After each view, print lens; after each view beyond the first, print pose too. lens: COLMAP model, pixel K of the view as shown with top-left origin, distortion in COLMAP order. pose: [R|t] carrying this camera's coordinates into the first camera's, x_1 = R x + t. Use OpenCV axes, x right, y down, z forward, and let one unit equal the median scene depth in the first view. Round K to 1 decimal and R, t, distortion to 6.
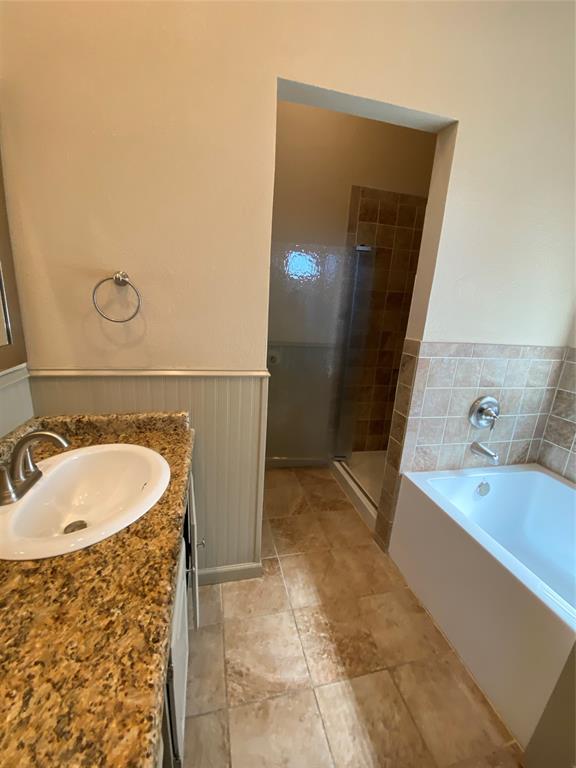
lens RADIAL K [[316.9, 0, 291.2], [0, 316.9, 379.6], [0, 0, 1]] dist [-0.009049, -0.006090]
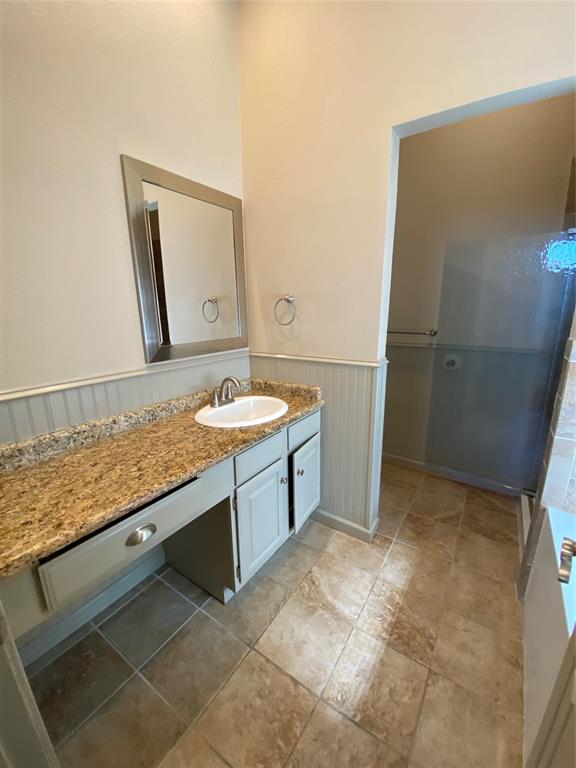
lens RADIAL K [[316.9, 0, 293.9], [0, 316.9, 384.6], [0, 0, 1]] dist [-0.009049, -0.006090]
pose [[0.671671, 0.105100, -0.733357, 0.664720], [-0.137399, 0.990385, 0.016094, 0.087558], [0.727997, 0.089953, 0.679653, -0.053718]]
